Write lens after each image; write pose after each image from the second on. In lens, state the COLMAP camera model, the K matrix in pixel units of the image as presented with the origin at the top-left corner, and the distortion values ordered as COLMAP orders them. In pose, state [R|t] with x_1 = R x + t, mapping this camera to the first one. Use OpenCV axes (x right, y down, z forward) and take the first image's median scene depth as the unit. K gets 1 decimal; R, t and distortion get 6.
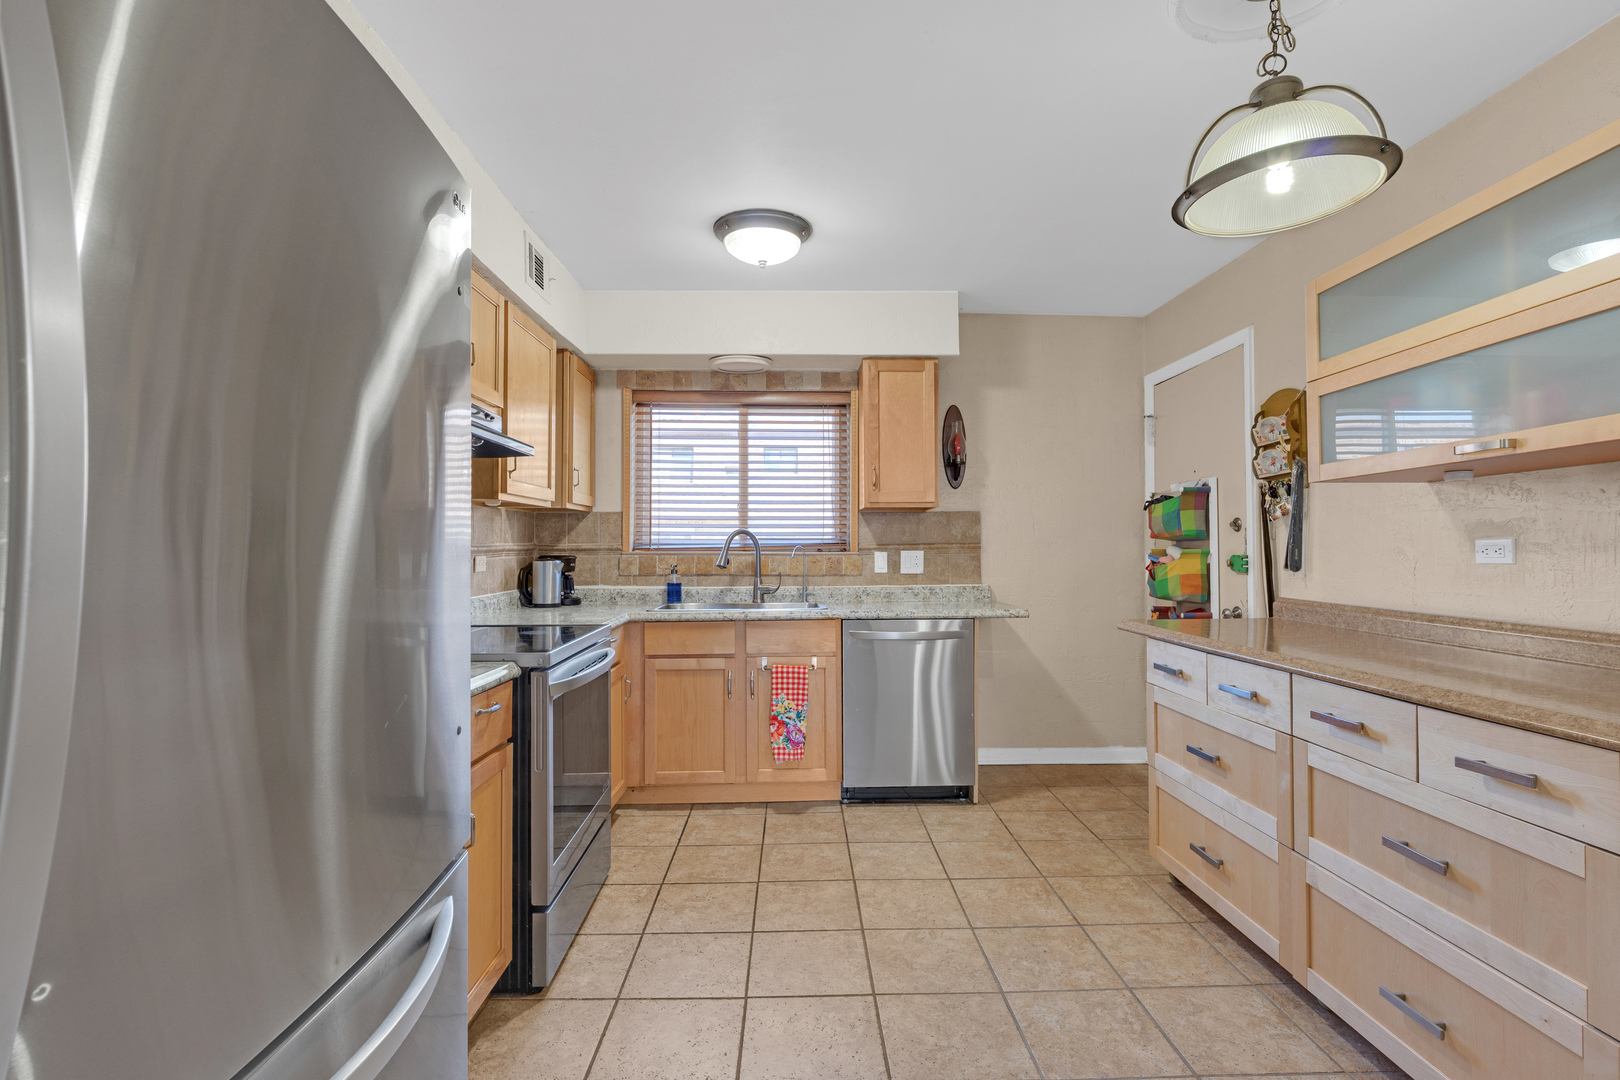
lens RADIAL K [[757.1, 0, 804.8], [0, 757.1, 538.5], [0, 0, 1]] dist [-0.002673, -0.000543]
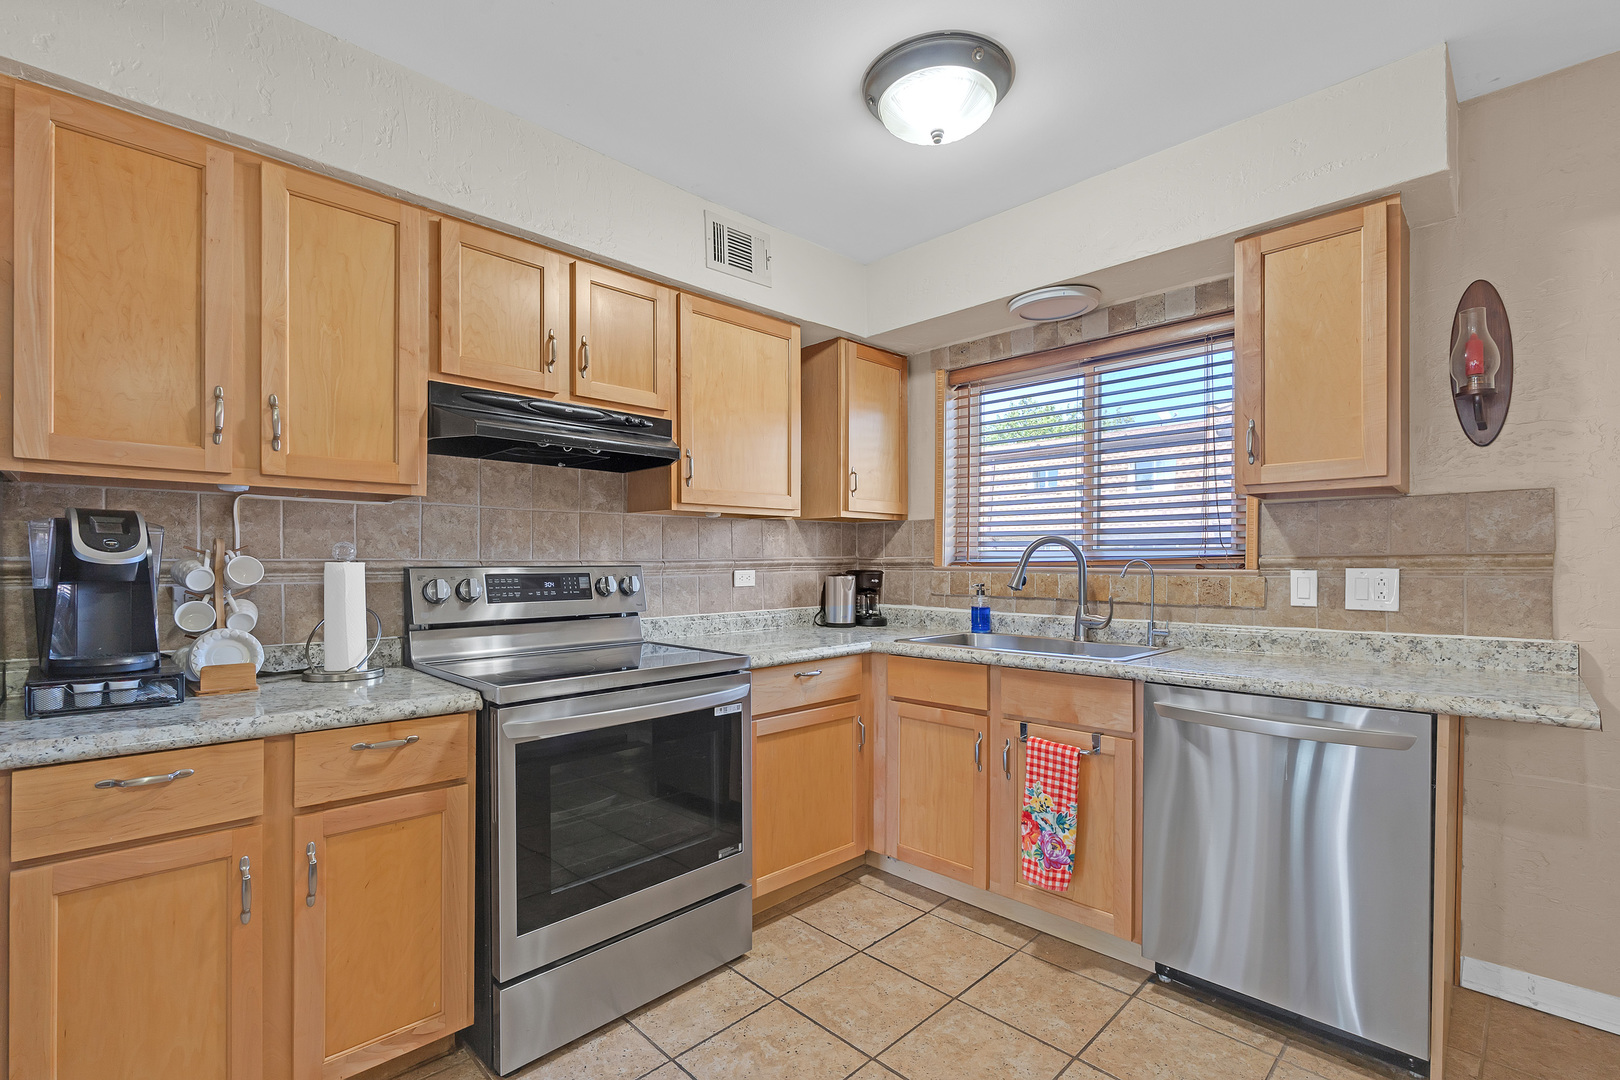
lens RADIAL K [[718.1, 0, 807.8], [0, 718.1, 566.0], [0, 0, 1]] dist [-0.003516, -0.000527]
pose [[0.687409, 0.006748, -0.726239, 0.285192], [0.007468, 0.999838, 0.016359, 0.003371], [0.726232, -0.016669, 0.687247, 0.417566]]
